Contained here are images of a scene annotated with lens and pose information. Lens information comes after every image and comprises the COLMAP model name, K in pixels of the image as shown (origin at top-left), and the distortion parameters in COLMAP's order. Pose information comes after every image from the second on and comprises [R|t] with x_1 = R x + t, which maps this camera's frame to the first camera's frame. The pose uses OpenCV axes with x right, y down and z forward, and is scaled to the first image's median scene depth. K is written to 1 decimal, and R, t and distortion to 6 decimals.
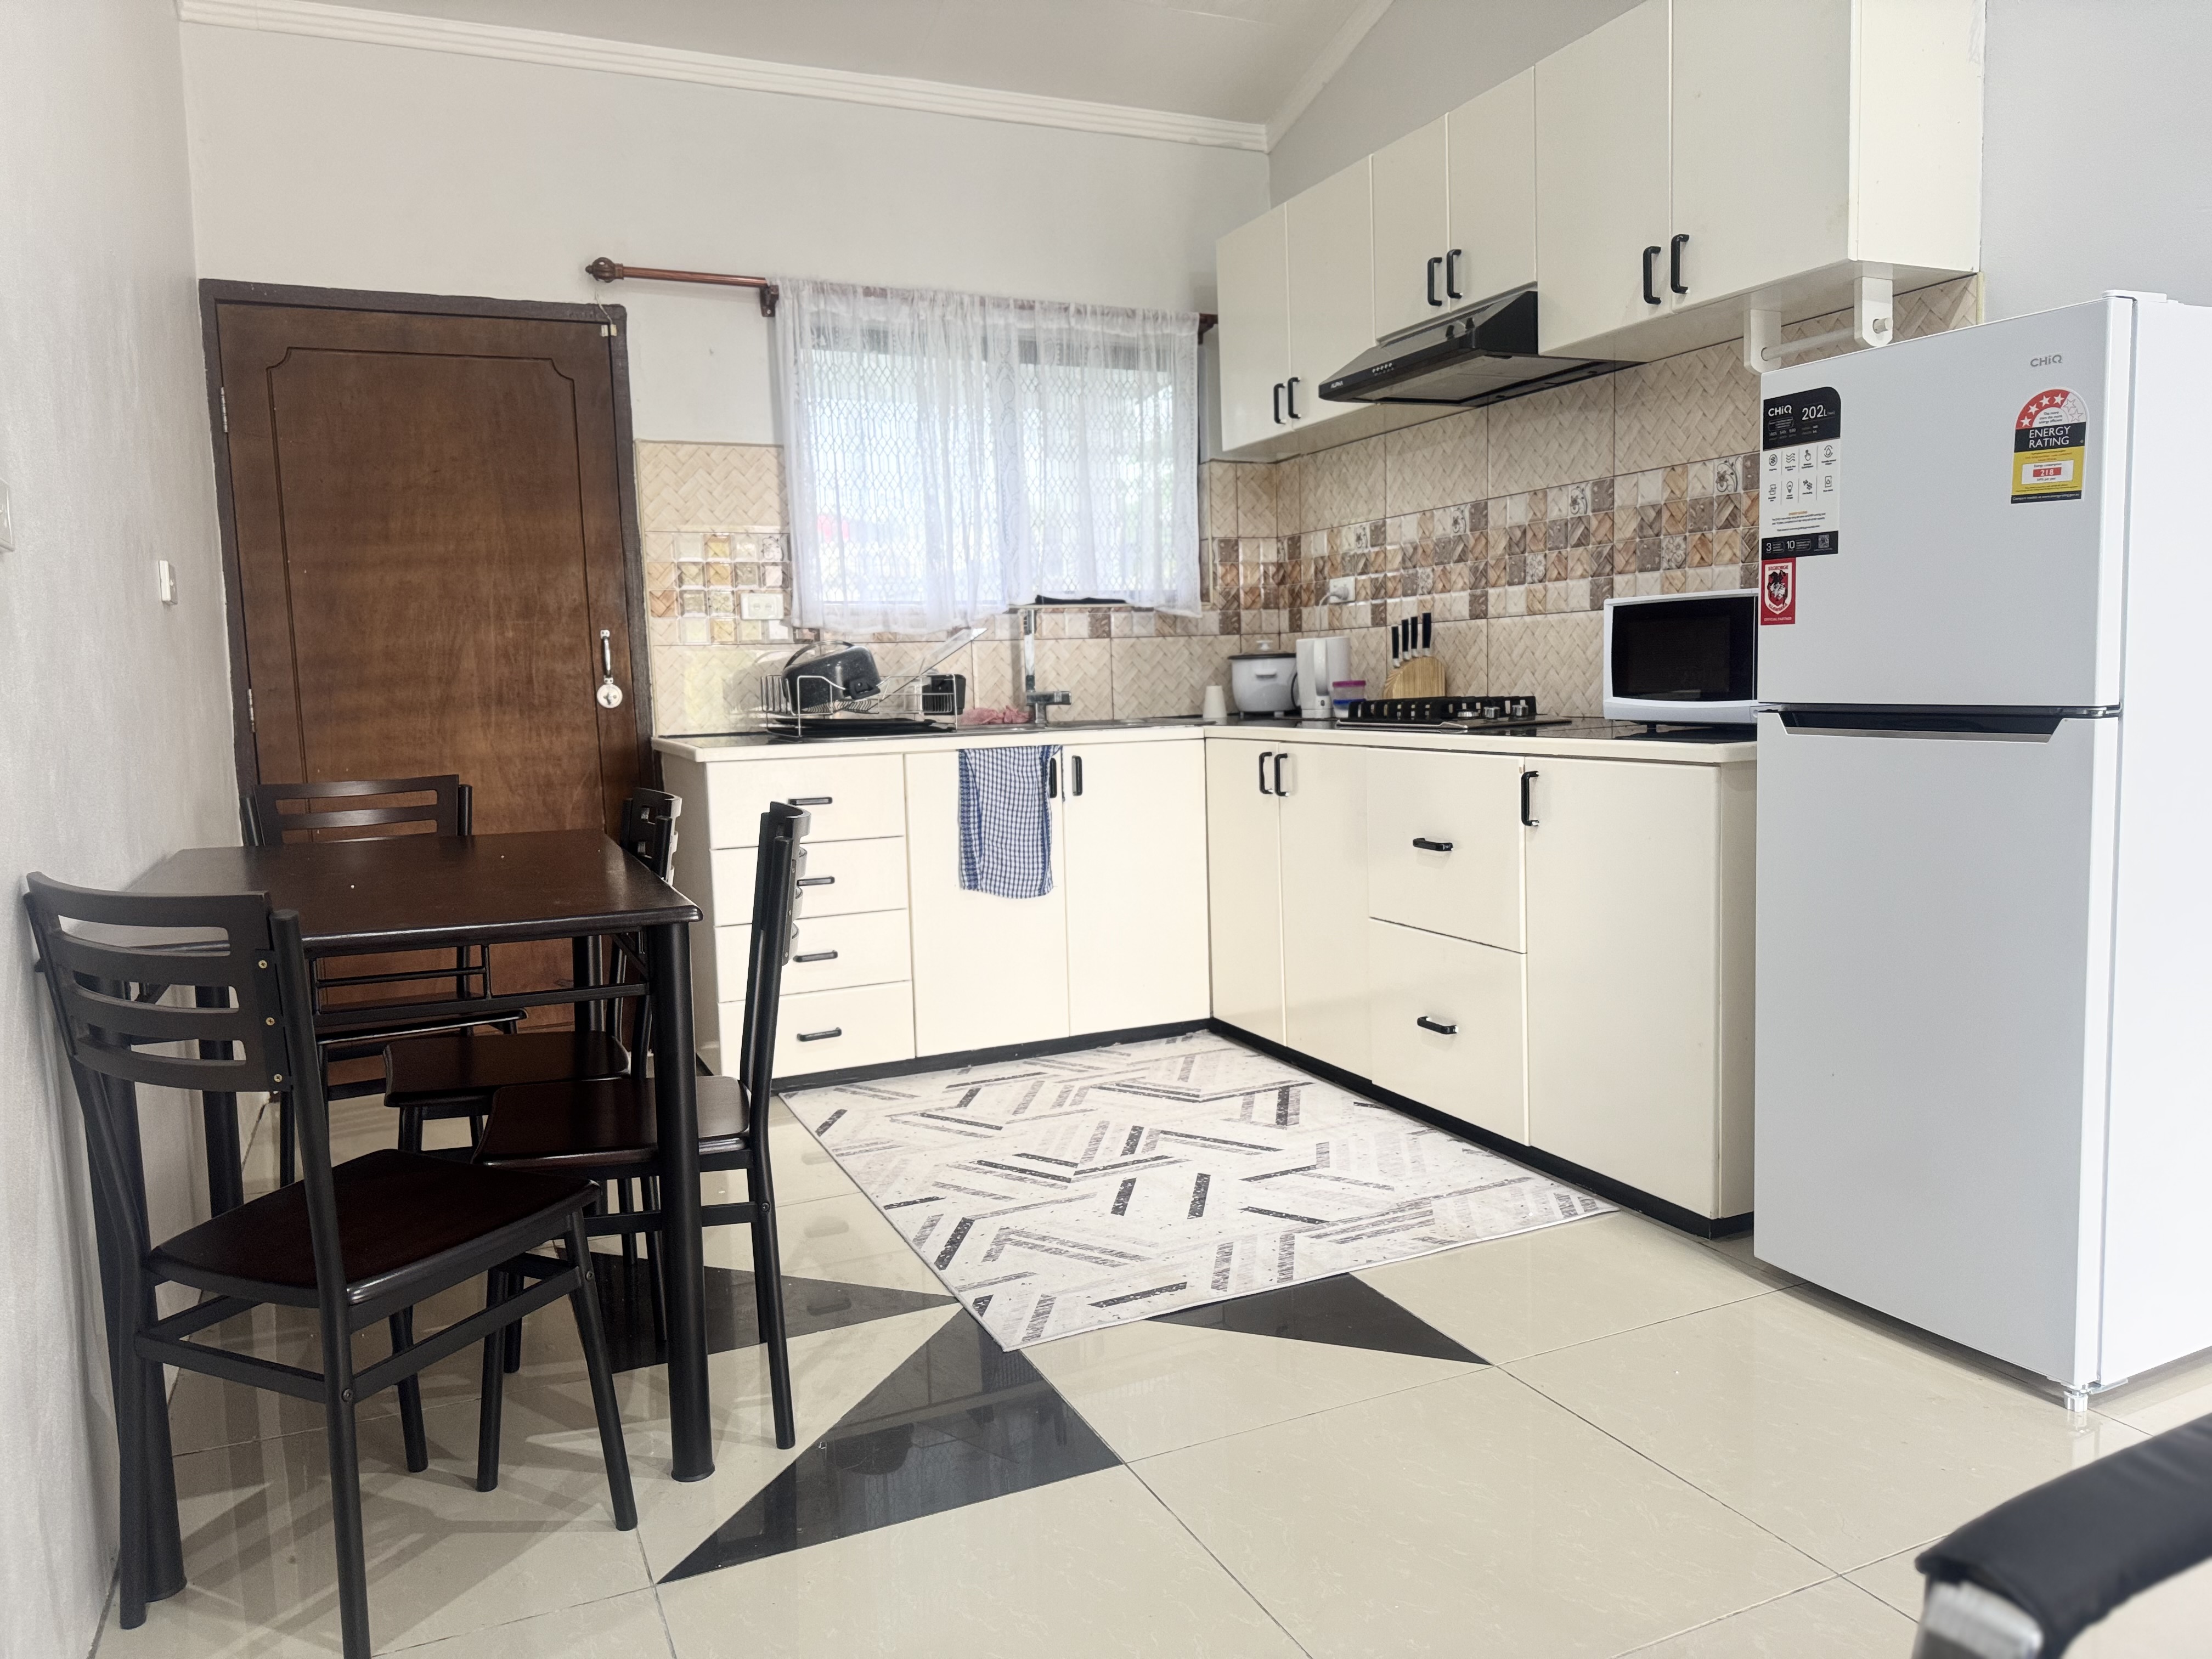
lens RADIAL K [[1520.8, 0, 1106.0], [0, 1520.8, 829.5], [0, 0, 1]] dist [0.103185, -0.175573]
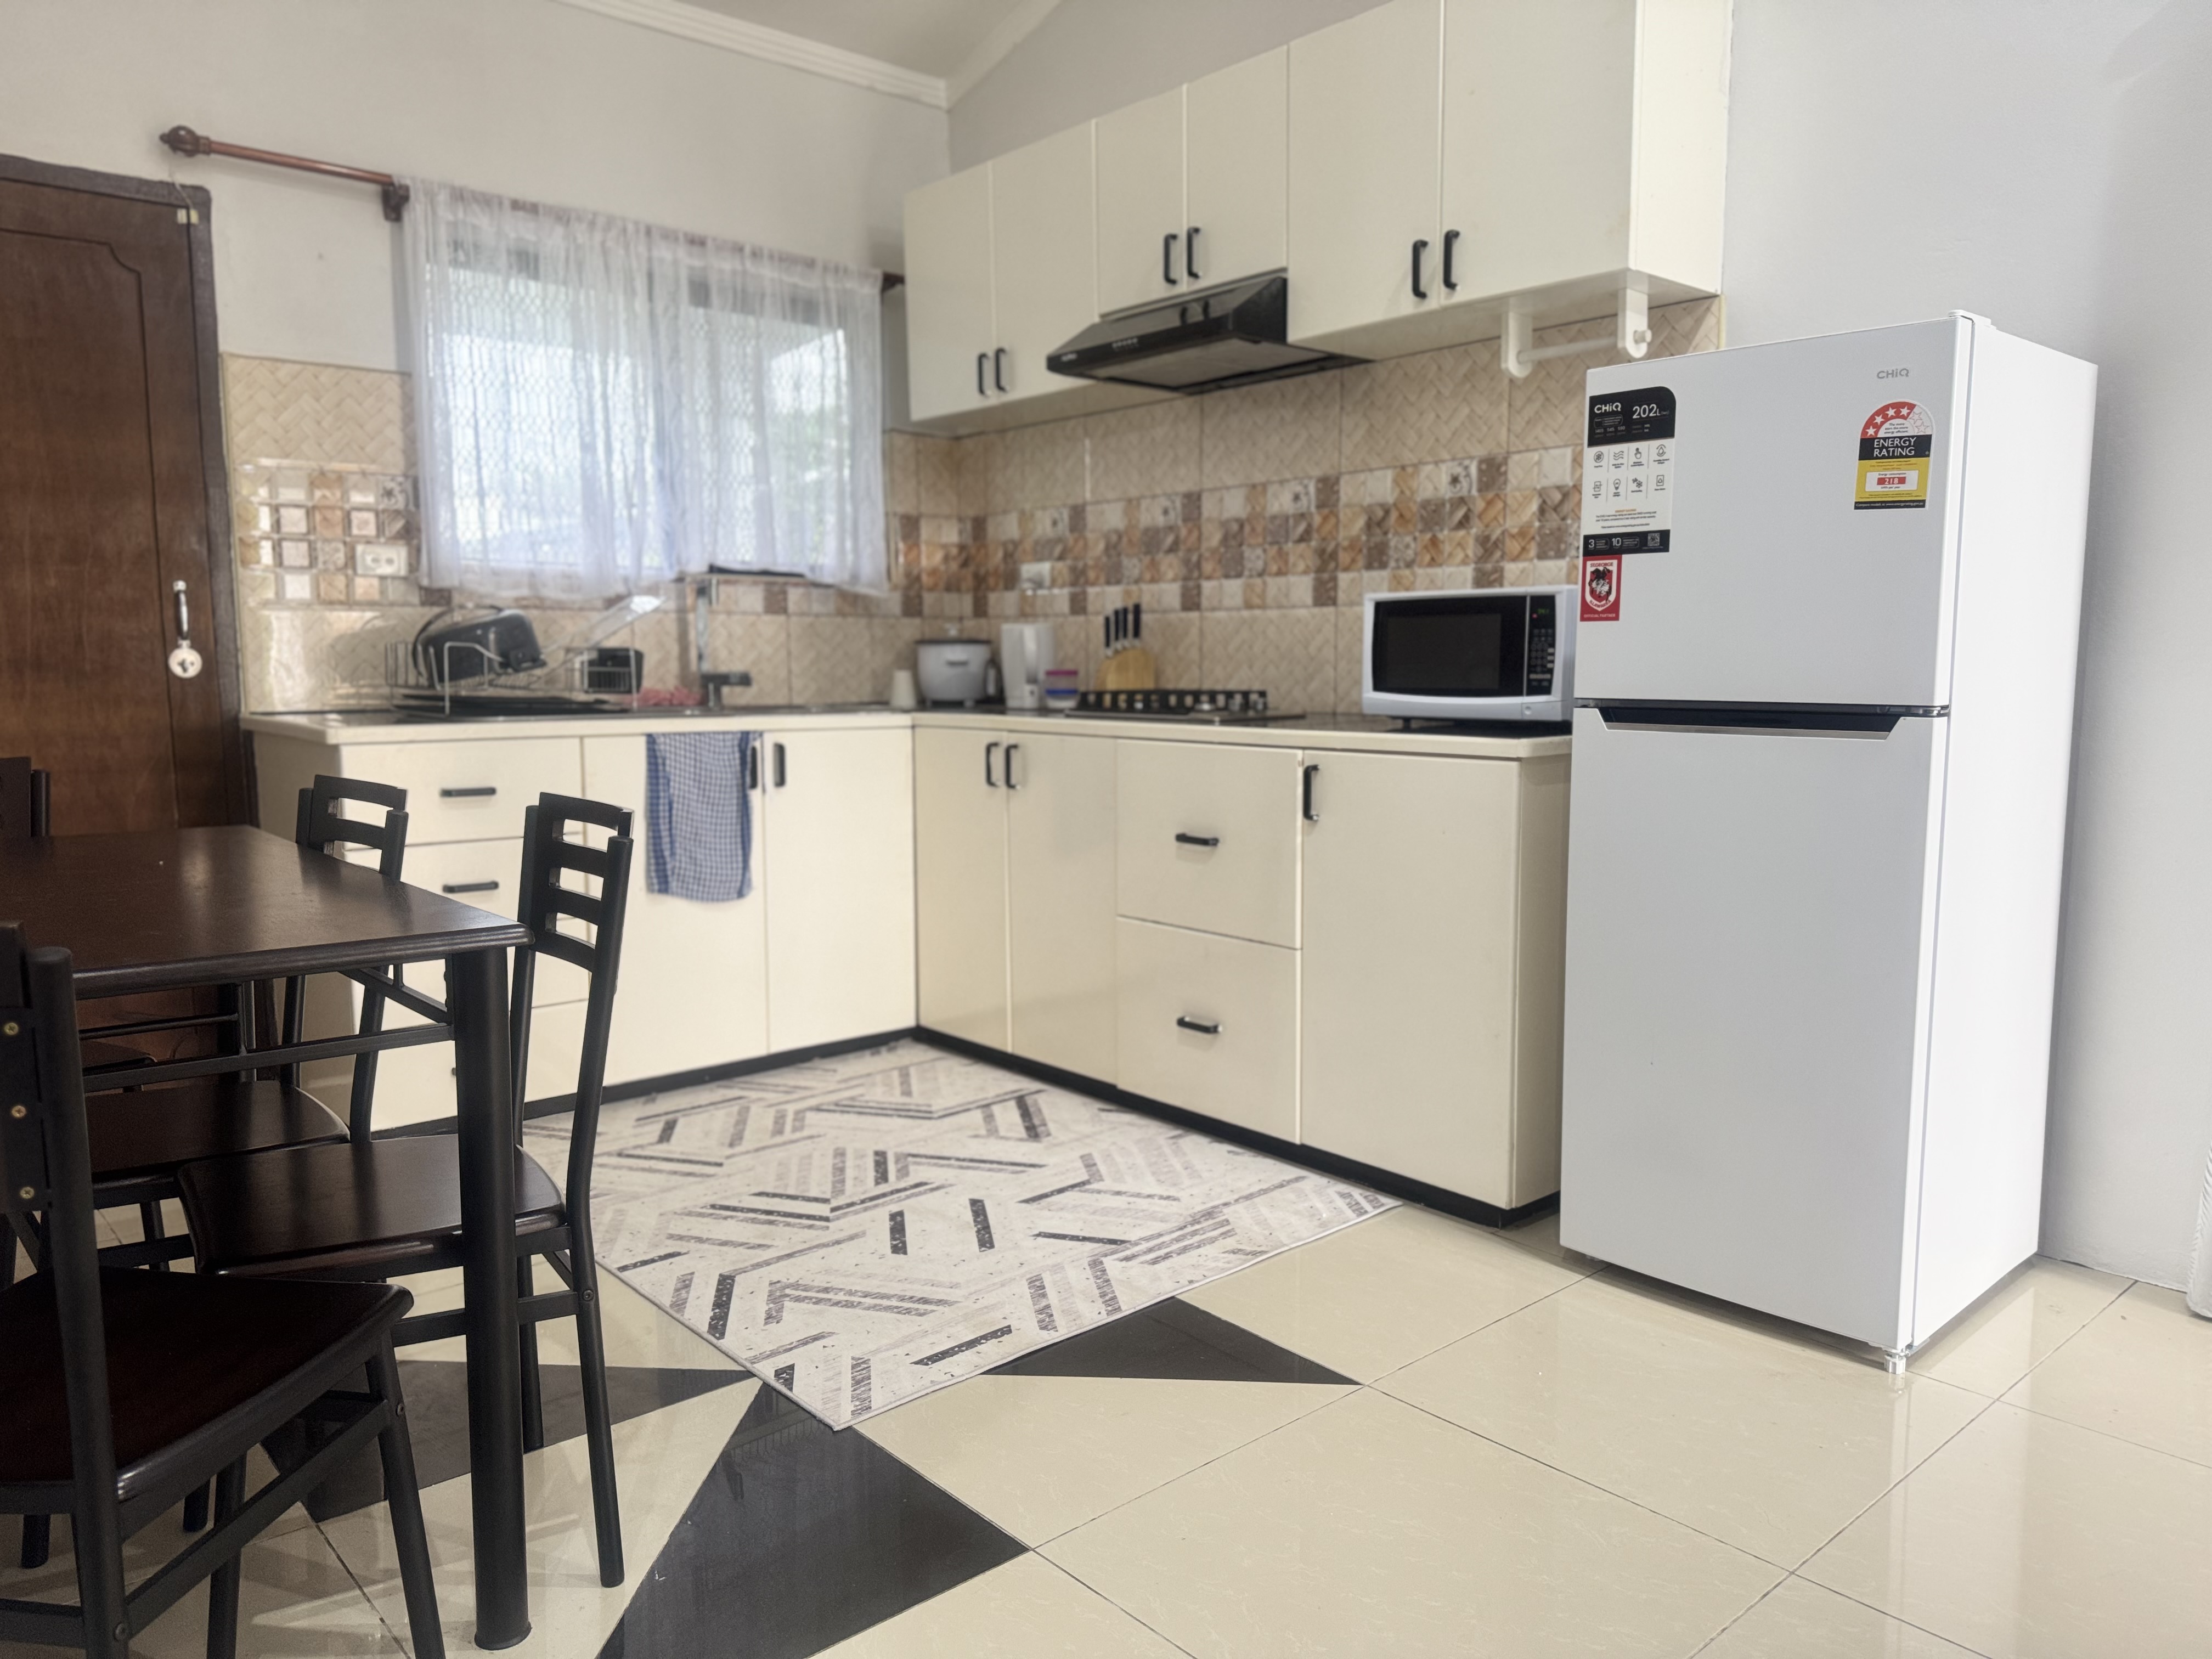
lens RADIAL K [[1520.8, 0, 1106.0], [0, 1520.8, 829.5], [0, 0, 1]] dist [0.103185, -0.175573]
pose [[0.954939, -0.004162, 0.296772, -0.108057], [0.002981, 0.999986, 0.004431, -0.000739], [-0.296786, -0.003347, 0.954938, 0.079956]]
